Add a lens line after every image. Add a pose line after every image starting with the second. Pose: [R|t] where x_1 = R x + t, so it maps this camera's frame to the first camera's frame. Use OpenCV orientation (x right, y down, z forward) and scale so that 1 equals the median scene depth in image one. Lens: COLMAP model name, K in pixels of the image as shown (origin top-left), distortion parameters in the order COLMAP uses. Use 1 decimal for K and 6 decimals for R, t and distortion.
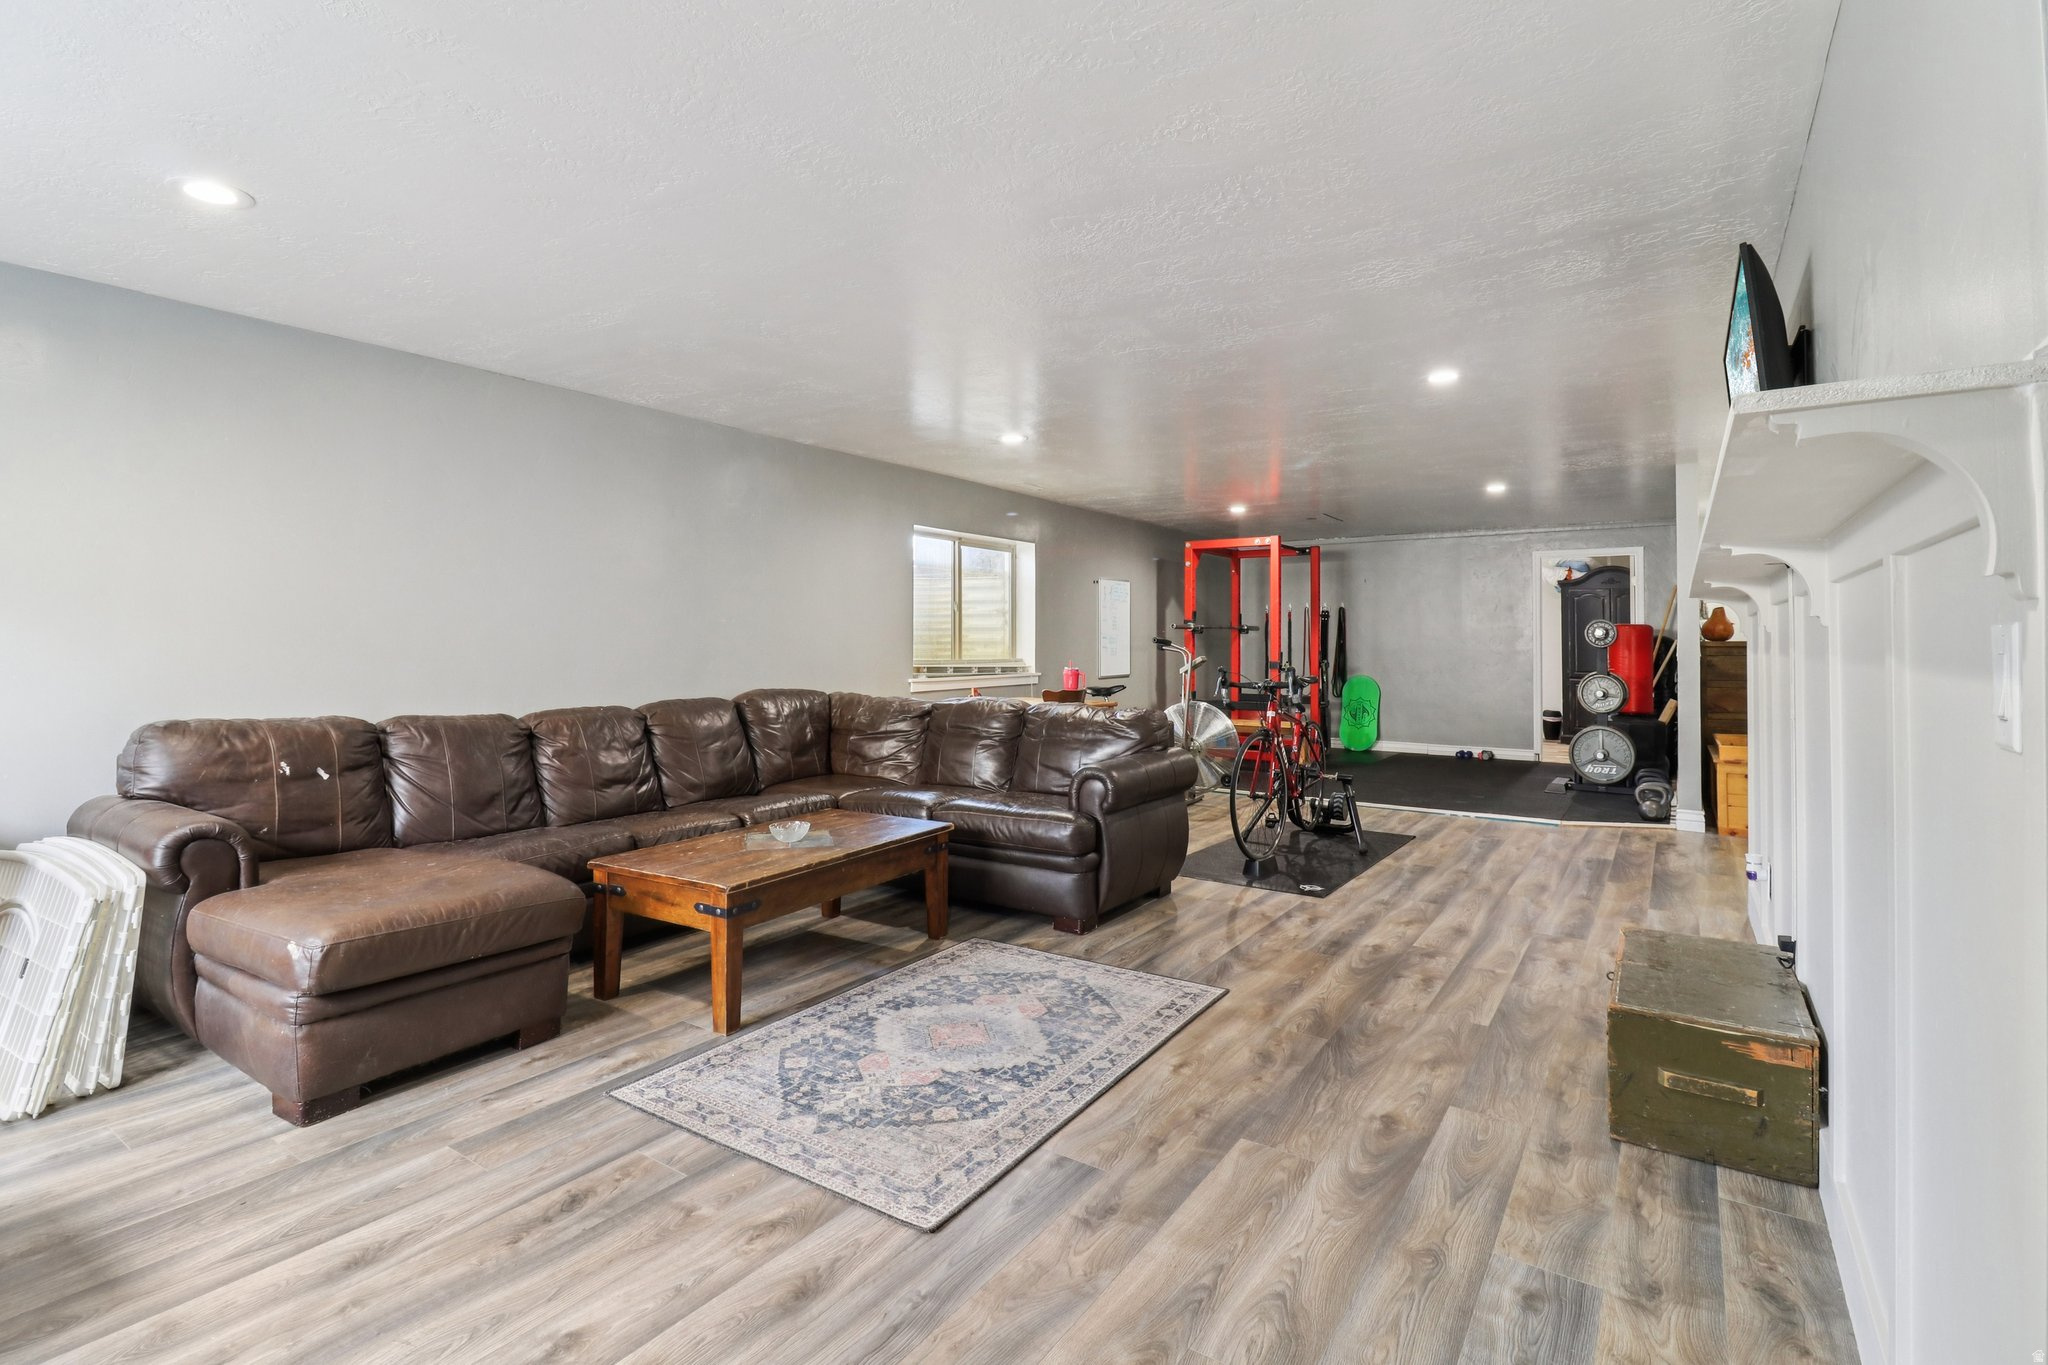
lens RADIAL K [[967.9, 0, 1015.3], [0, 967.9, 615.0], [0, 0, 1]] dist [0.006071, -0.009124]
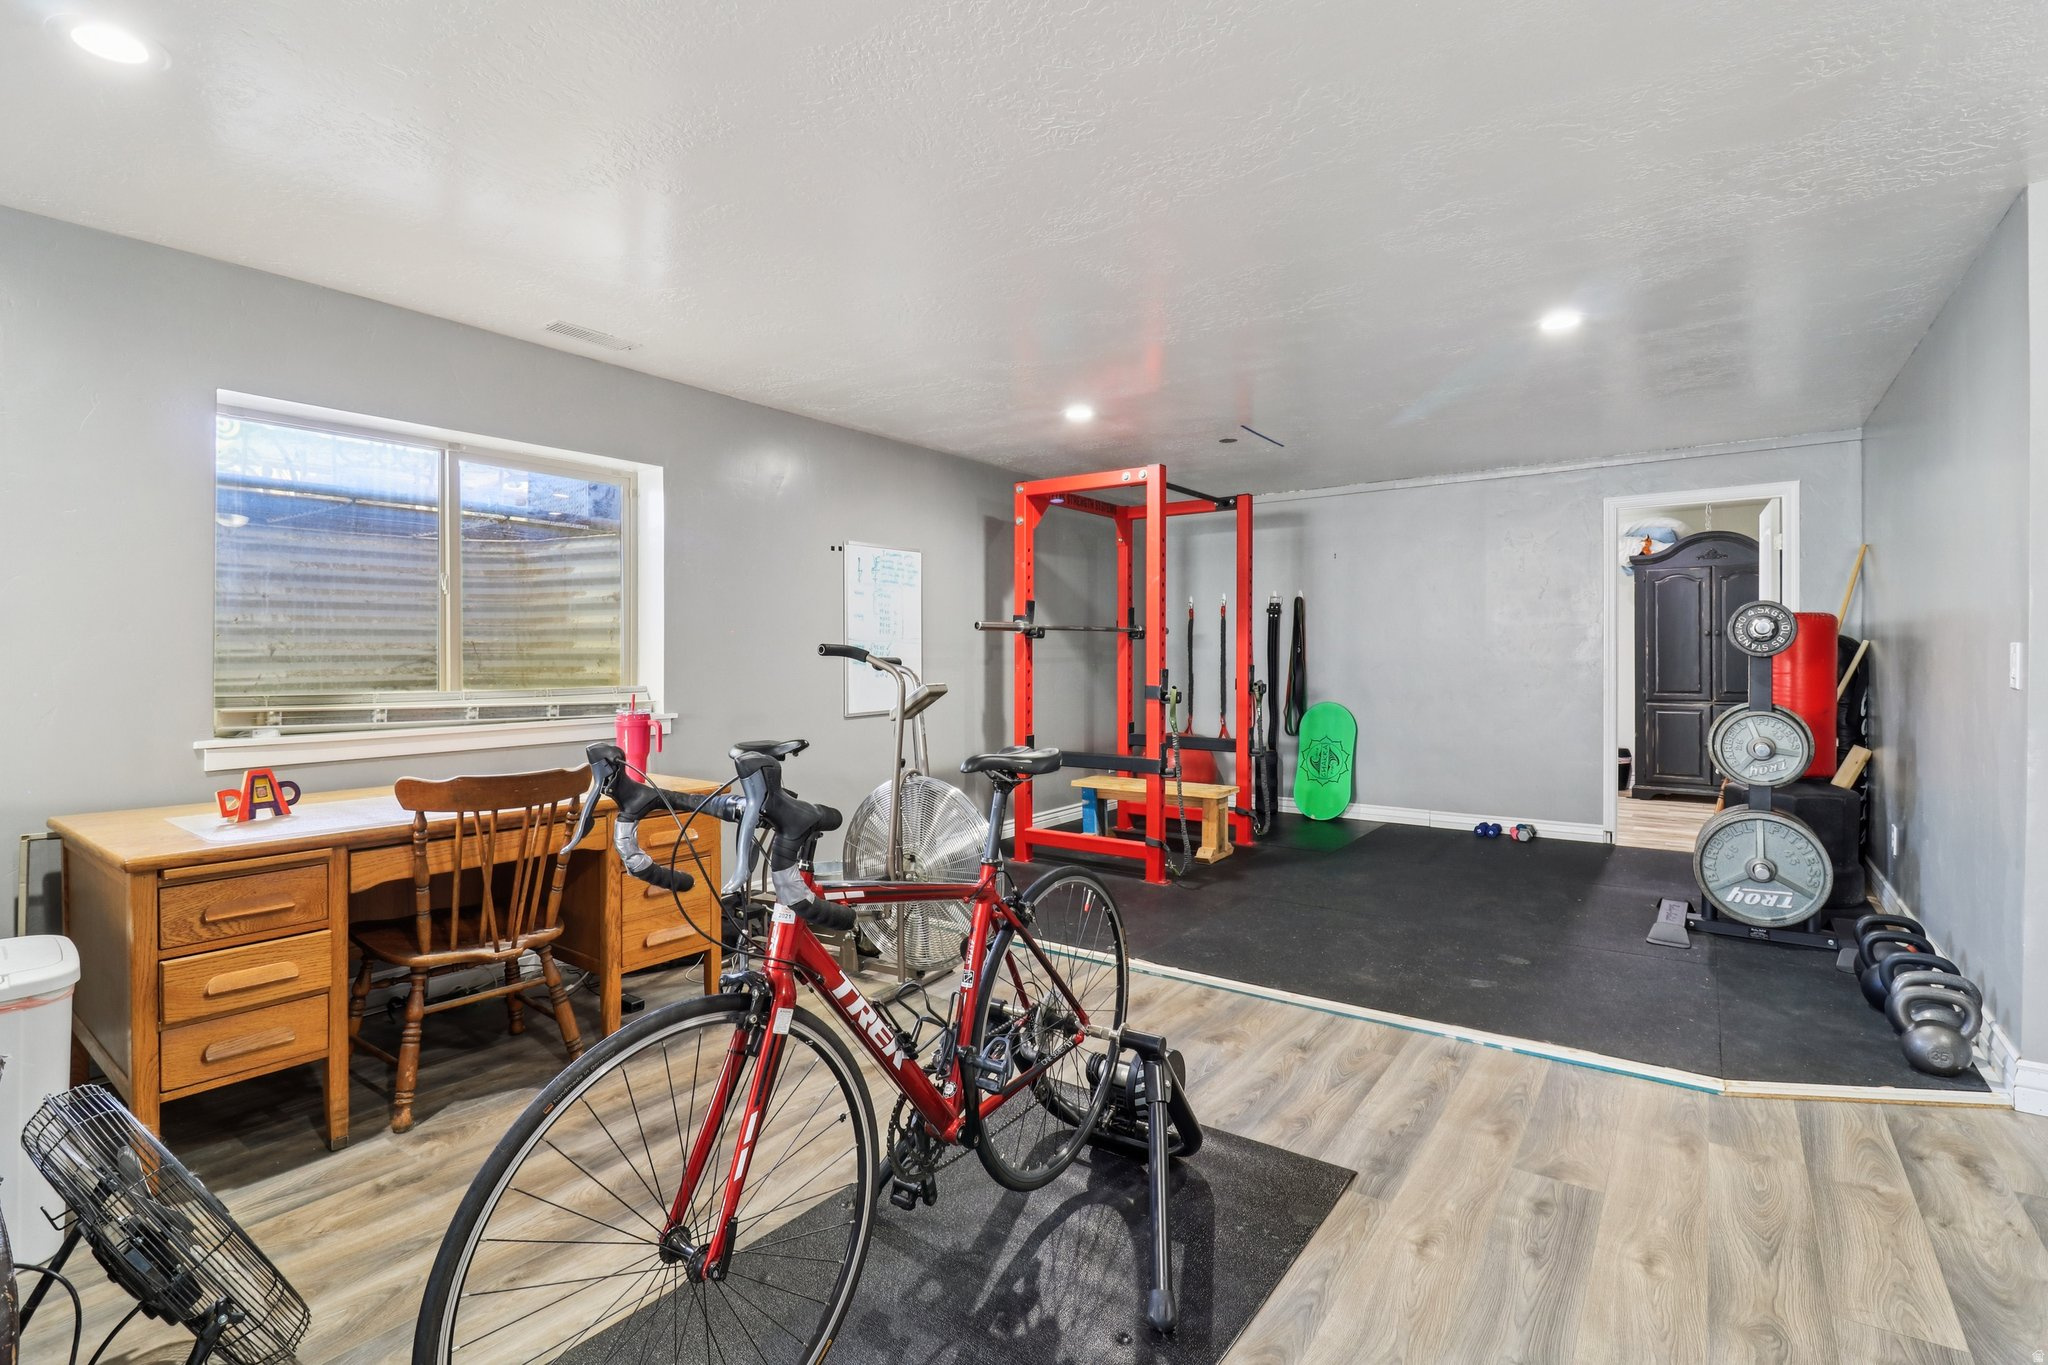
lens RADIAL K [[967.9, 0, 1018.8], [0, 967.9, 652.5], [0, 0, 1]] dist [0.006071, -0.009124]
pose [[0.999816, -0.008404, -0.017265, 0.535296], [0.008858, 0.999613, 0.026382, 0.034442], [0.017037, -0.026531, 0.999503, 1.158510]]
